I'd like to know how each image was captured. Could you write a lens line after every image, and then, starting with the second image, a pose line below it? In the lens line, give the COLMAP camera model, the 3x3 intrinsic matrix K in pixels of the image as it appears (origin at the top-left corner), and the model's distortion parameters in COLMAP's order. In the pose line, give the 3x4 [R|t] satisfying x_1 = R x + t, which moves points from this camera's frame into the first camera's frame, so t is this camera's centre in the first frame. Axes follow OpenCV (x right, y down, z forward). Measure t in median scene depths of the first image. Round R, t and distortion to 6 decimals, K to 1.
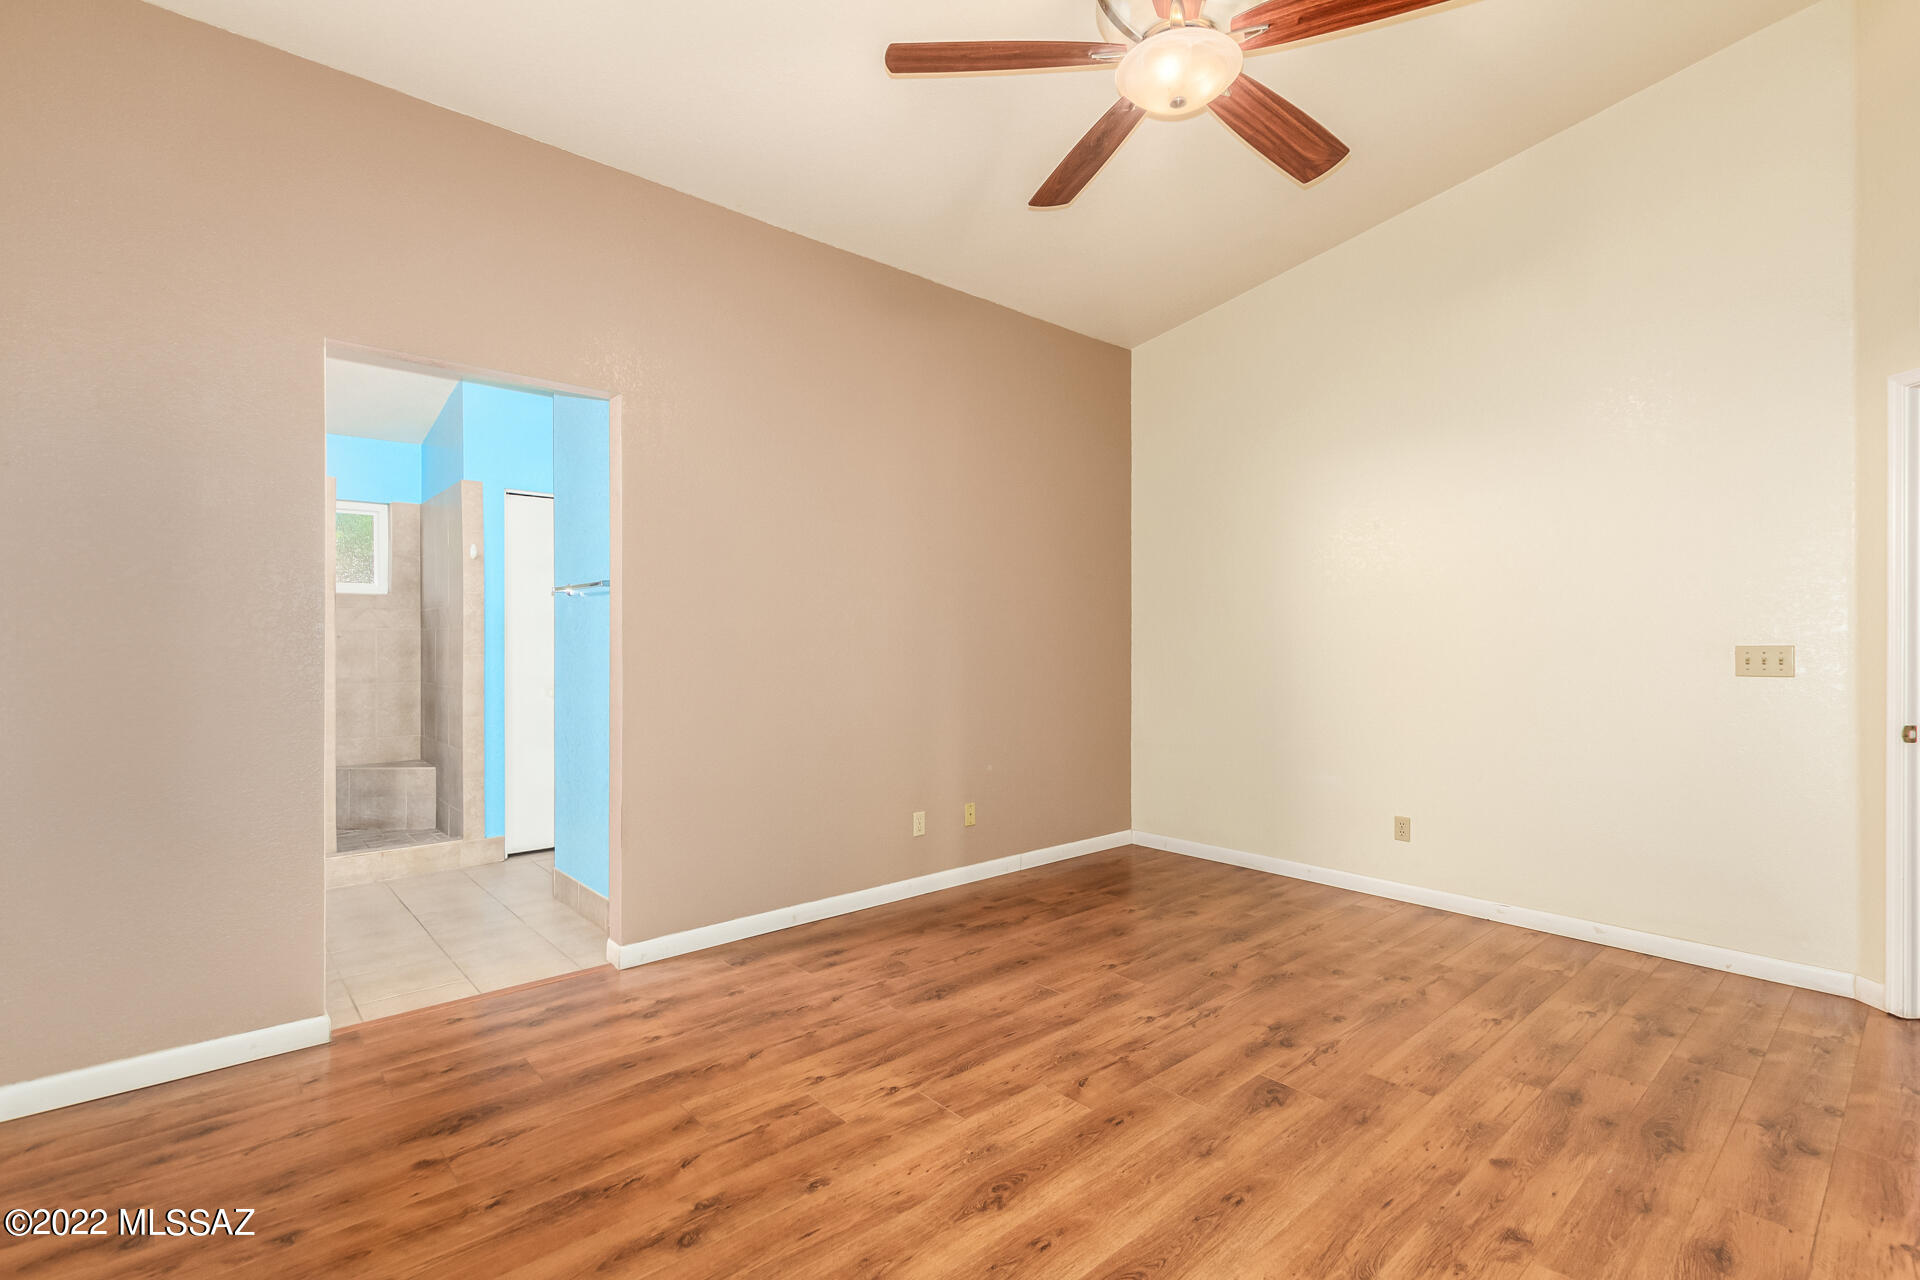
lens RADIAL K [[894.1, 0, 965.3], [0, 894.1, 634.2], [0, 0, 1]] dist [-0.000794, -0.000668]
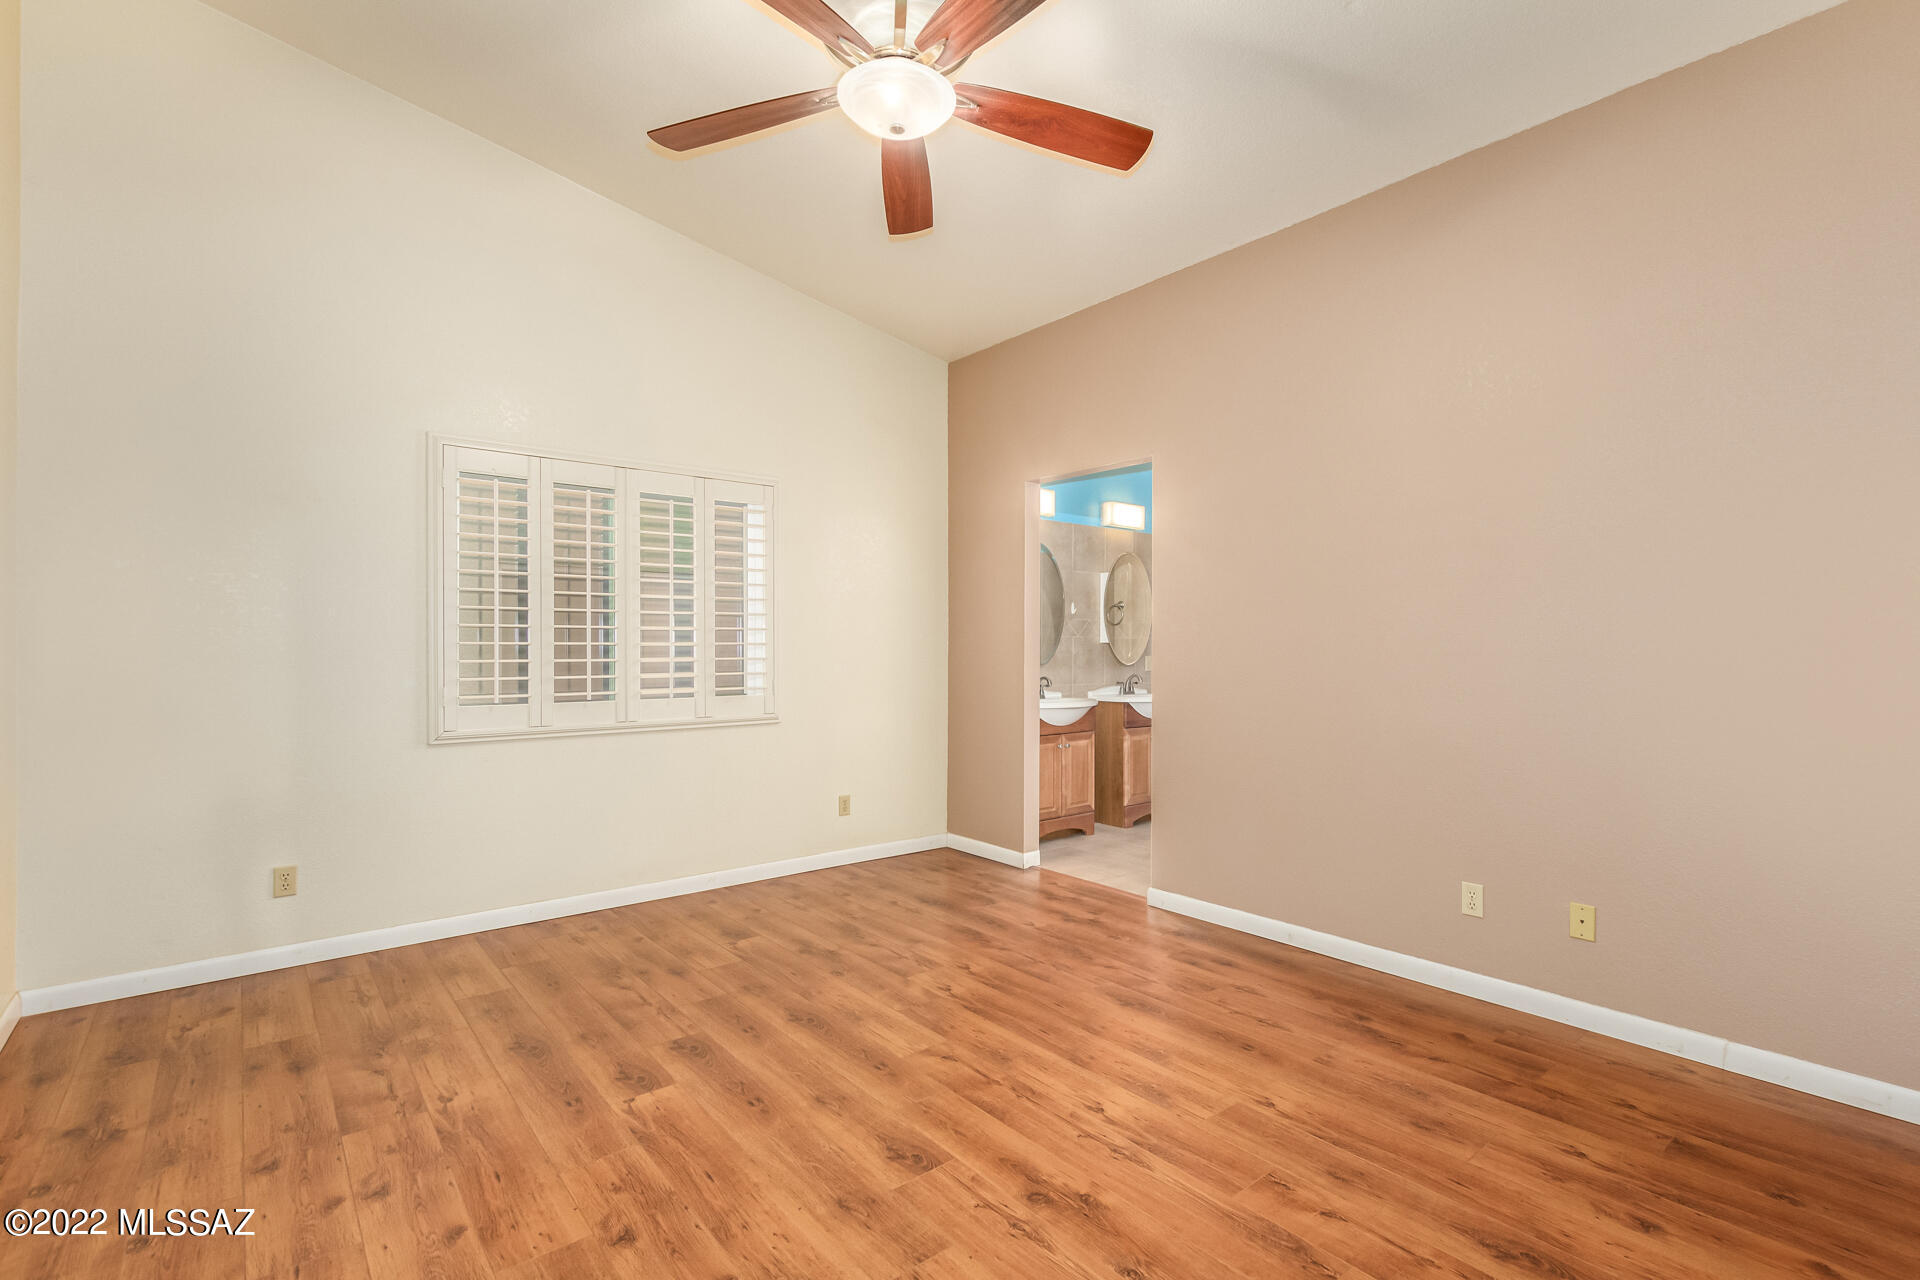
lens RADIAL K [[879.0, 0, 969.0], [0, 879.0, 644.9], [0, 0, 1]] dist [0.001220, -0.001409]
pose [[-0.043319, -0.001645, -0.999060, 1.038030], [0.002269, 0.999996, -0.001745, 0.004622], [0.999059, -0.002343, -0.043315, 0.934360]]
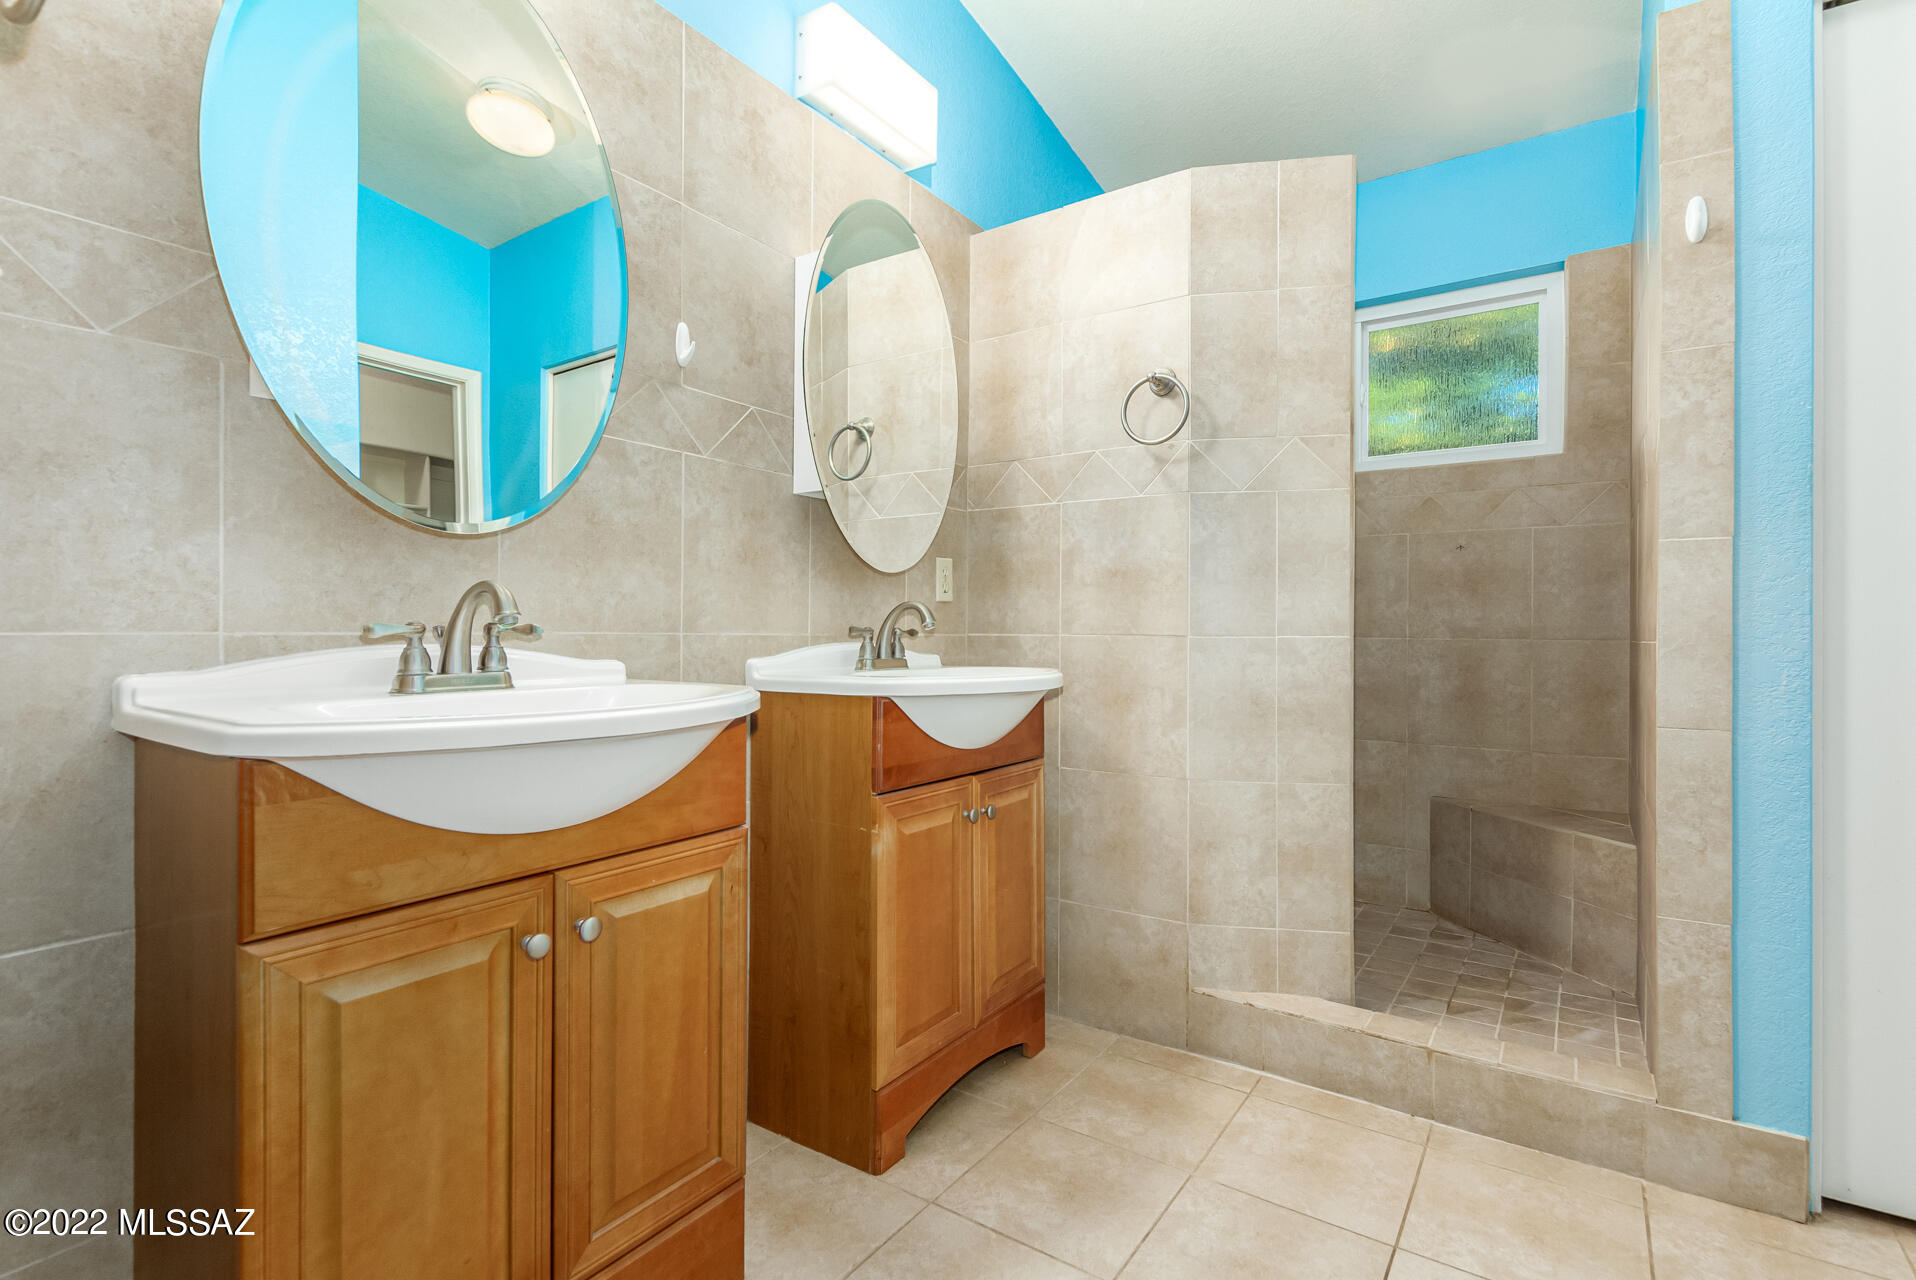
lens RADIAL K [[892.3, 0, 963.2], [0, 892.3, 634.2], [0, 0, 1]] dist [-0.000794, -0.000668]
pose [[0.235031, 0.001486, -0.971987, -0.508296], [-0.000755, 0.999999, 0.001347, 0.099160], [0.971988, 0.000417, 0.235032, 1.134704]]
